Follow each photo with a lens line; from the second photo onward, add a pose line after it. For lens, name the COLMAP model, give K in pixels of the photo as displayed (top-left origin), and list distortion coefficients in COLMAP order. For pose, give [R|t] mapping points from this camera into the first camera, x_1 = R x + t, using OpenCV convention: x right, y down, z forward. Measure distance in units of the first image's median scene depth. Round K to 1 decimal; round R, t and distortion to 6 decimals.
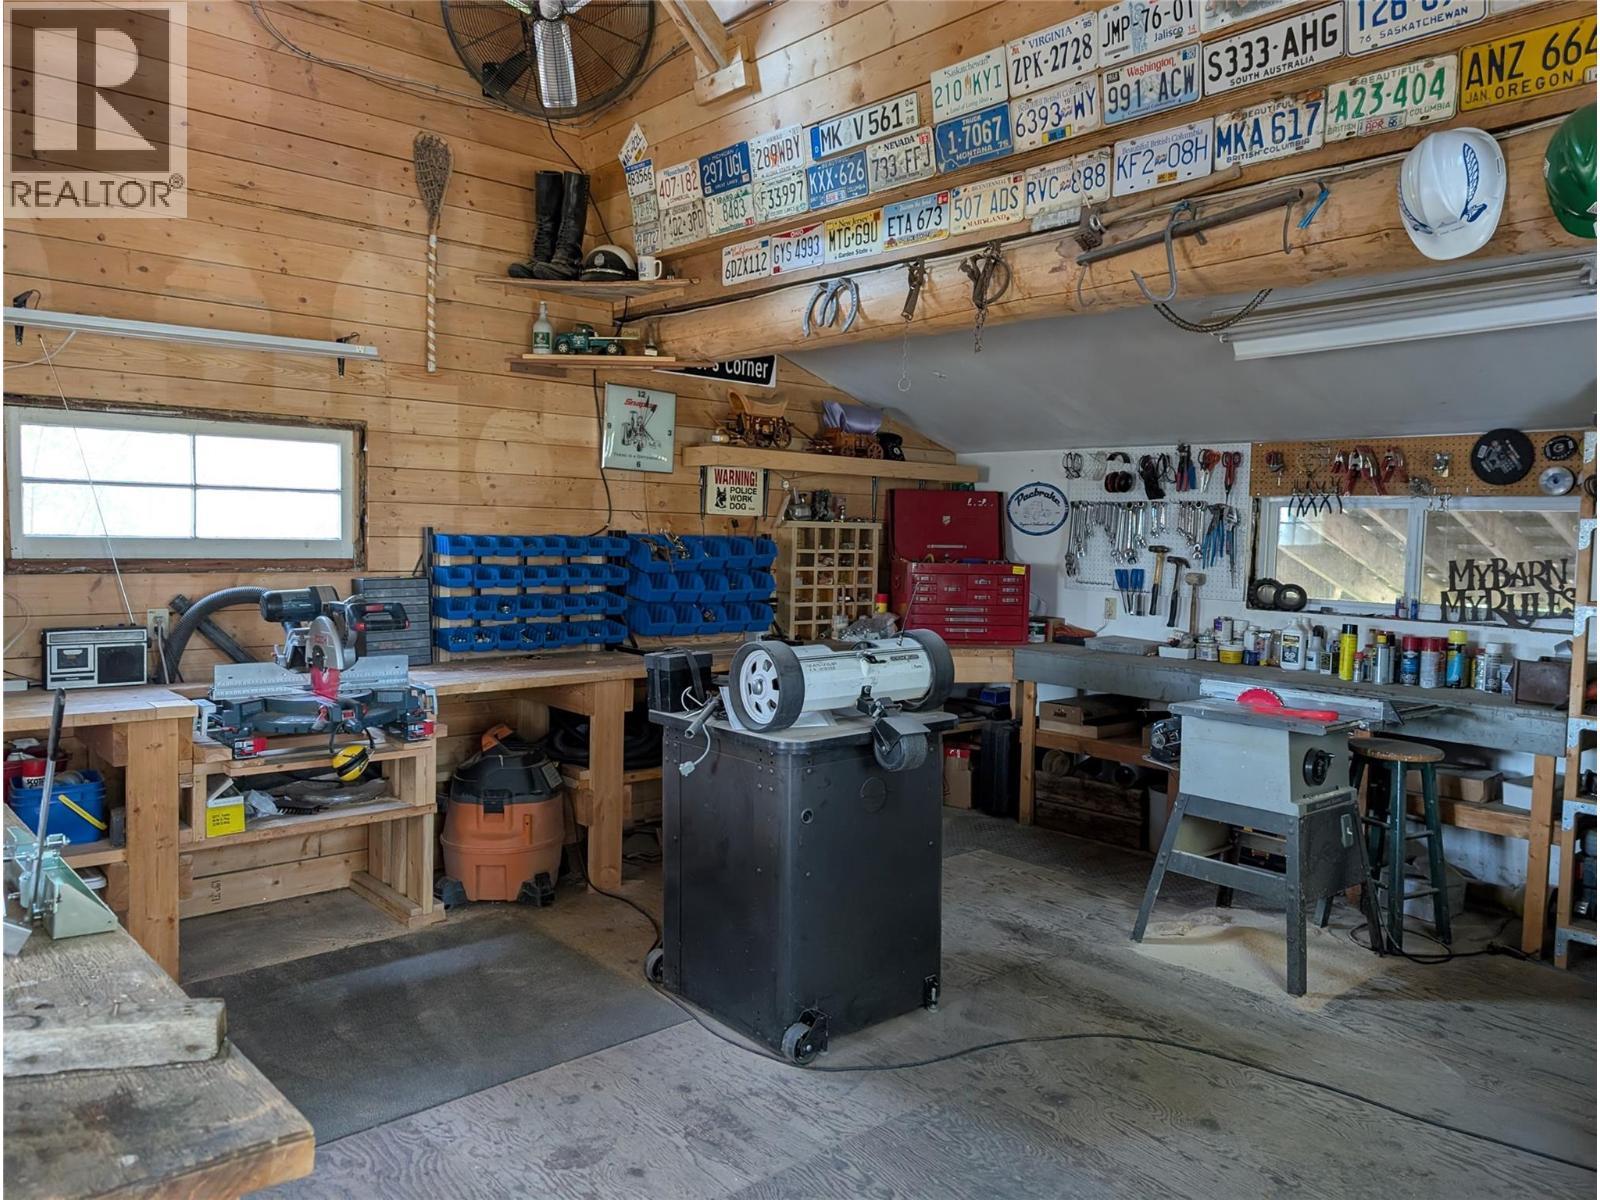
lens RADIAL K [[1159.0, 0, 799.0], [0, 1159.0, 579.4], [0, 0, 1]] dist [0.002886, 0.003081]
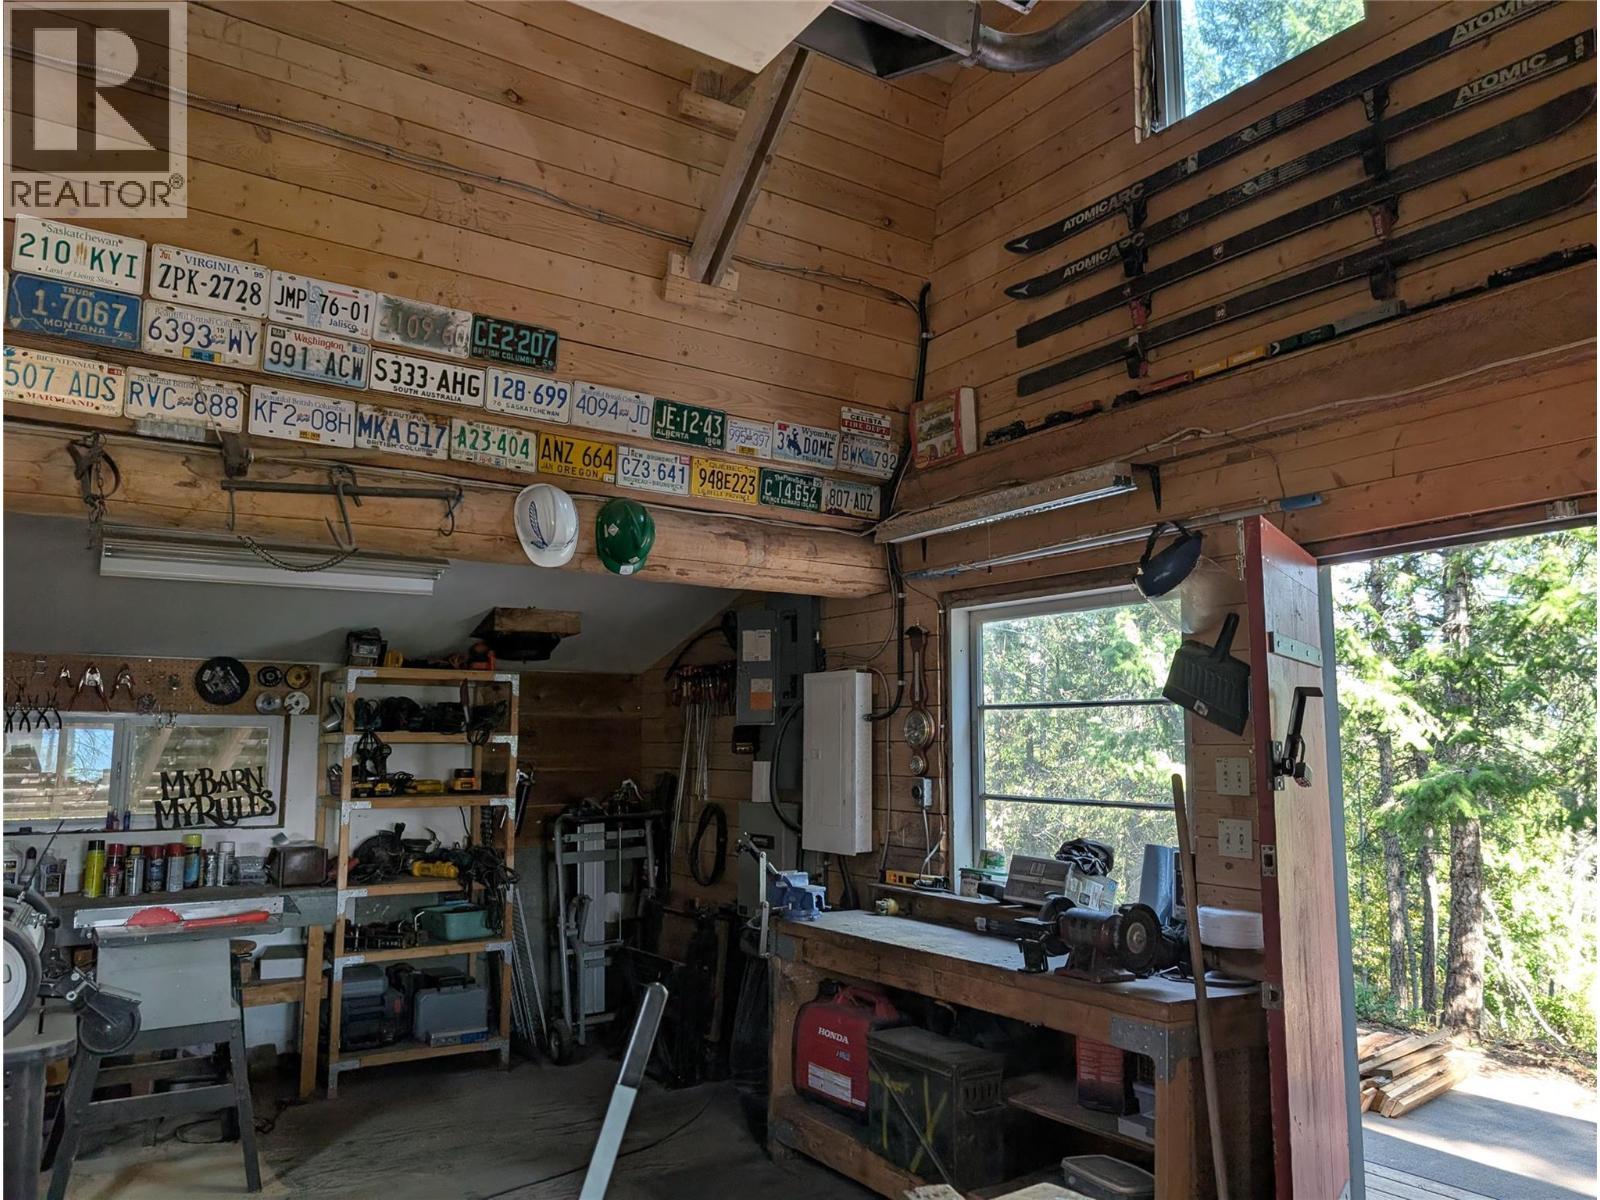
lens RADIAL K [[1145.1, 0, 800.0], [0, 1145.1, 600.0], [0, 0, 1]] dist [0.053779, -0.000122]
pose [[0.137895, 0.110574, 0.984255, -0.675051], [0.045597, 0.991986, -0.117831, -0.030223], [-0.989397, 0.061128, 0.131748, 0.365677]]
